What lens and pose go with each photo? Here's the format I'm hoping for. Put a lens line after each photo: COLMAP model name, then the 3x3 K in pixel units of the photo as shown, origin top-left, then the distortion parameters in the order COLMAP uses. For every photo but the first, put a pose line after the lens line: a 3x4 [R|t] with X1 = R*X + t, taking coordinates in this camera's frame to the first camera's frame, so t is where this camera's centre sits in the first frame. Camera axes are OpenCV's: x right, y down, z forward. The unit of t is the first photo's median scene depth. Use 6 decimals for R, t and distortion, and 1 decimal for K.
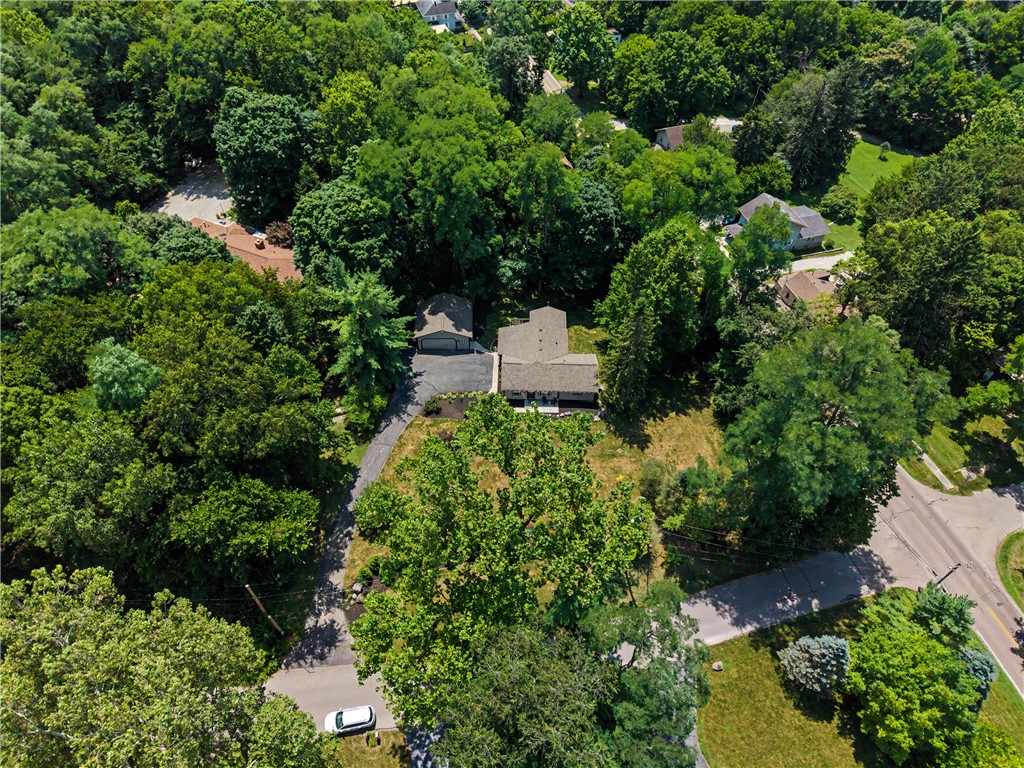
lens RADIAL K [[684.8, 0, 512.0], [0, 684.8, 384.0], [0, 0, 1]] dist [0.007621, -0.002951]
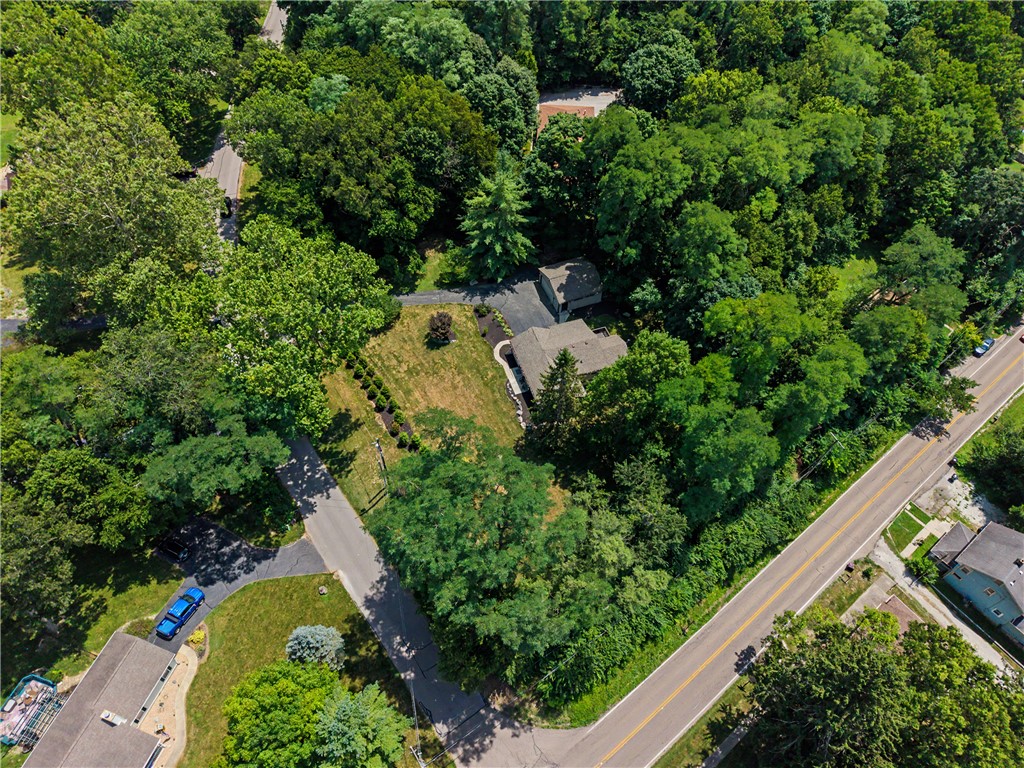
lens RADIAL K [[684.8, 0, 512.0], [0, 684.8, 384.0], [0, 0, 1]] dist [0.007621, -0.002951]
pose [[0.342224, 0.742387, -0.575973, 0.650110], [-0.723666, 0.599232, 0.342388, -0.318410], [0.599325, 0.299638, 0.742311, 0.210721]]
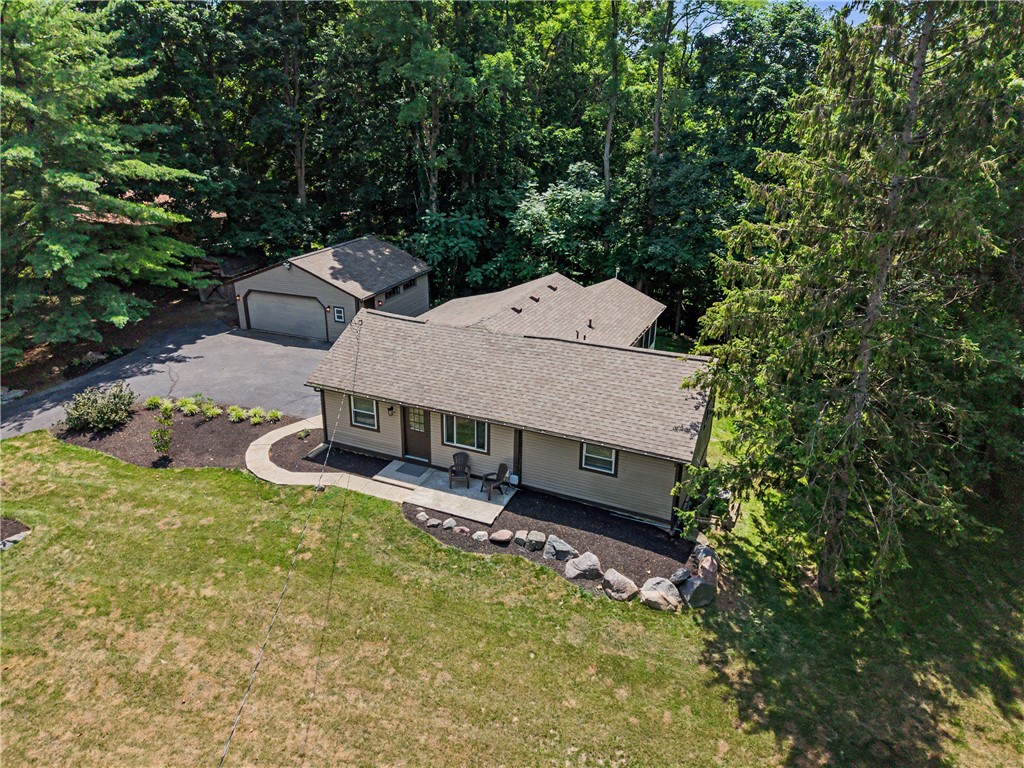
lens RADIAL K [[684.8, 0, 512.0], [0, 684.8, 384.0], [0, 0, 1]] dist [0.007621, -0.002951]
pose [[0.921638, 0.139670, -0.362044, 0.145067], [-0.291115, 0.865758, -0.407081, 0.088433], [0.256586, 0.480578, 0.838575, 0.789223]]
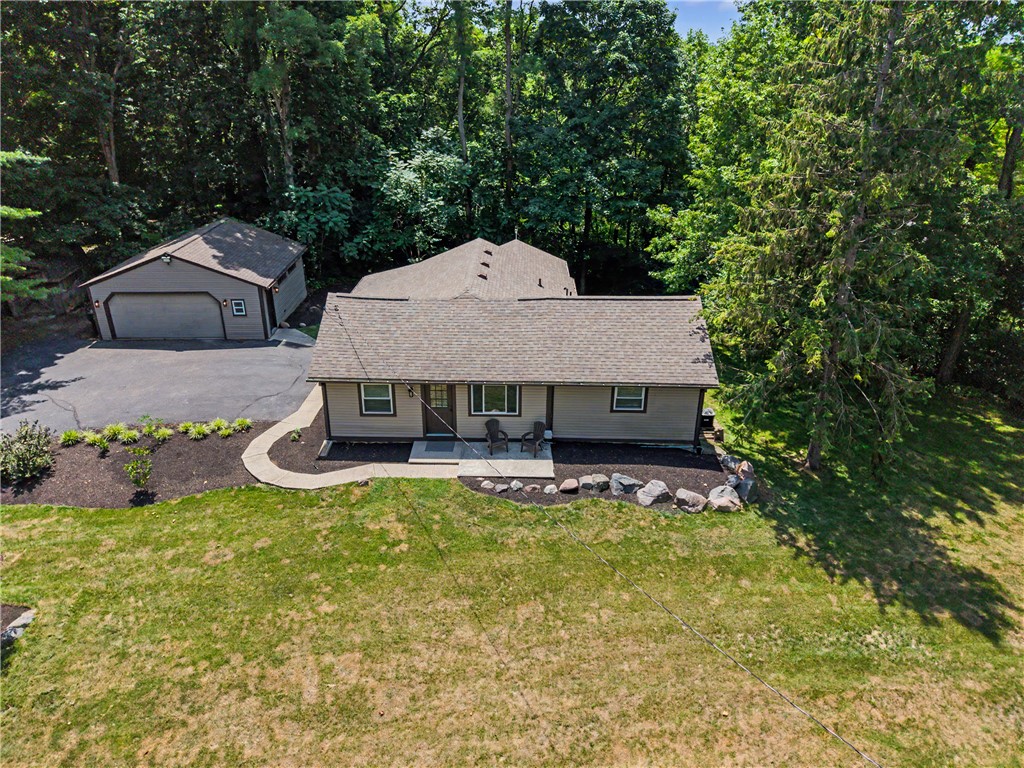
lens RADIAL K [[684.2, 0, 515.3], [0, 684.2, 386.9], [0, 0, 1]] dist [0.015403, -0.009199]
pose [[0.999943, -0.010712, -0.000113, 0.055455], [0.009708, 0.910517, -0.413357, 0.107279], [0.004531, 0.413332, 0.910569, 0.769588]]
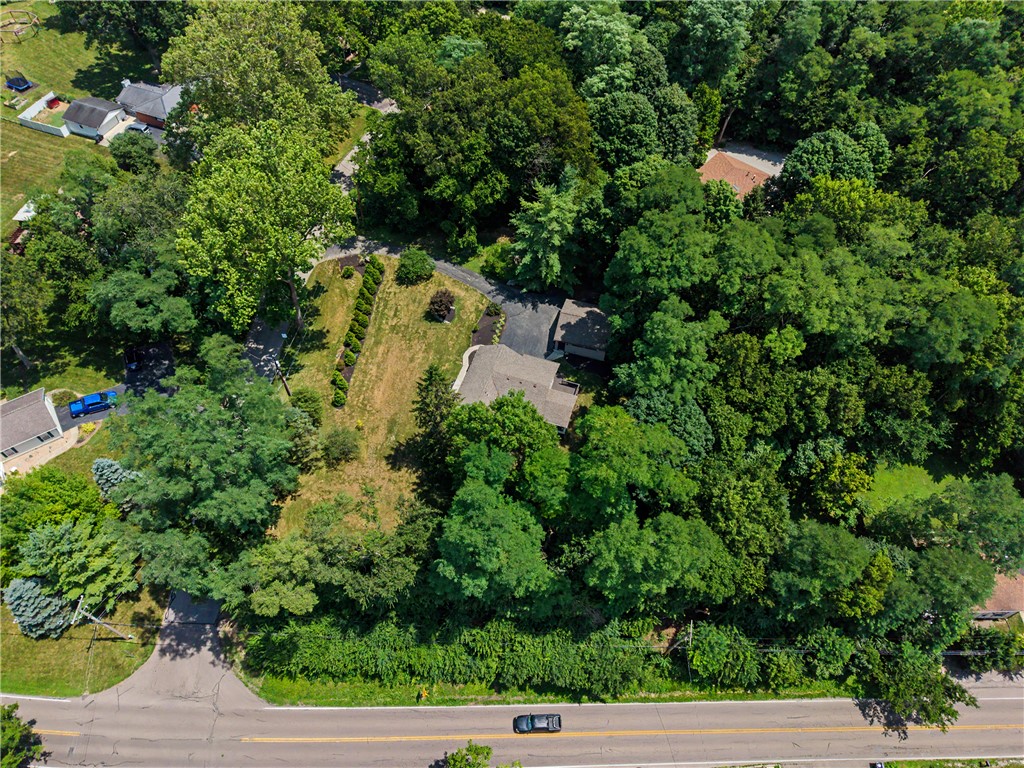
lens RADIAL K [[684.2, 0, 515.3], [0, 684.2, 386.9], [0, 0, 1]] dist [0.015403, -0.009199]
pose [[-0.294523, 0.761192, -0.577791, 0.611142], [-0.747902, 0.192775, 0.635201, -0.674108], [0.594894, 0.619213, 0.512520, 0.520781]]
